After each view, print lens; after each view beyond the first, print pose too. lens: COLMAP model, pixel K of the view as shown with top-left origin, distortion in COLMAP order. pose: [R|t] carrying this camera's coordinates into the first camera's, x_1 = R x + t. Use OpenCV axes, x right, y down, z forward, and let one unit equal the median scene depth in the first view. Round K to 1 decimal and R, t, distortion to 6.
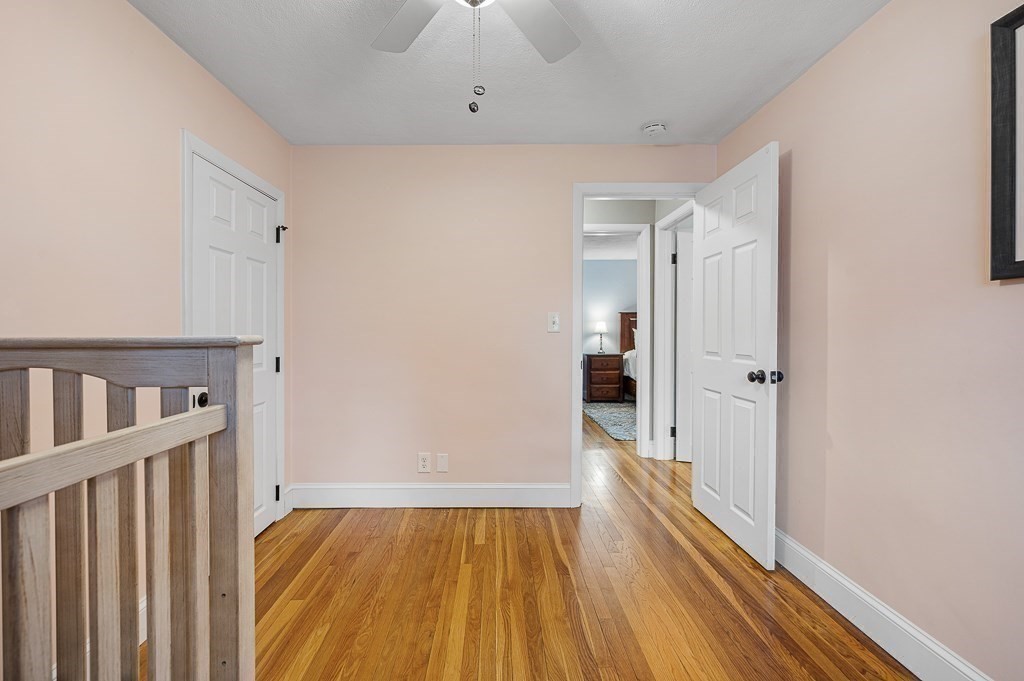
lens RADIAL K [[435.9, 0, 509.6], [0, 435.9, 335.1], [0, 0, 1]] dist [0.000770, -0.000256]
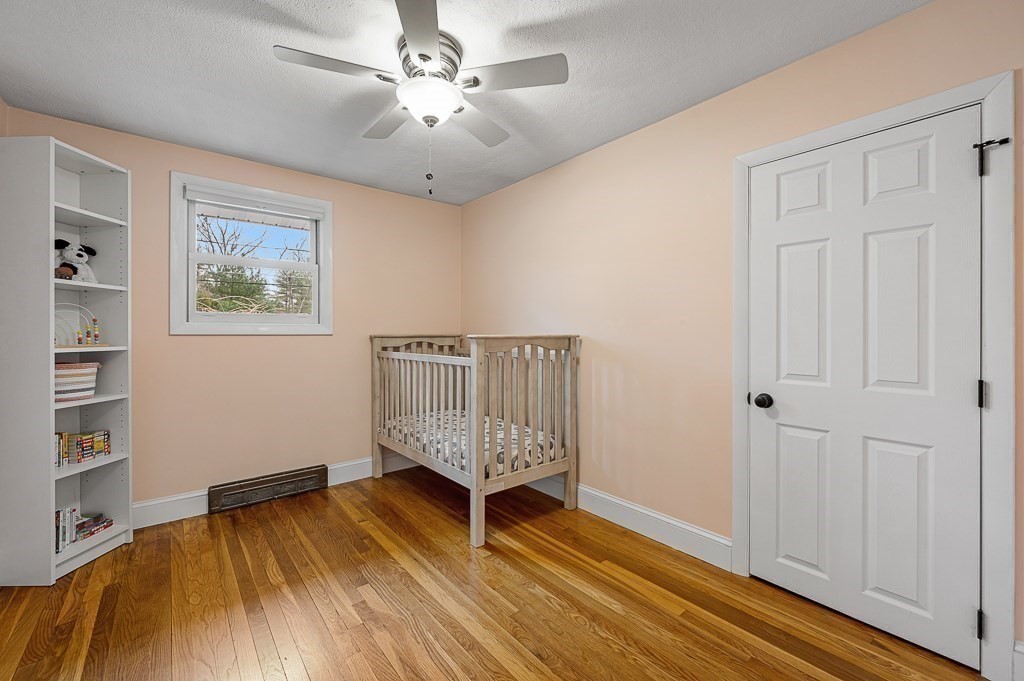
lens RADIAL K [[429.9, 0, 508.1], [0, 429.9, 339.7], [0, 0, 1]] dist [0.001174, 0.000038]
pose [[-0.779327, 0.014496, -0.626449, 0.426468], [-0.014738, 0.999032, 0.041453, -0.027930], [0.626444, 0.041538, -0.778359, 1.583613]]
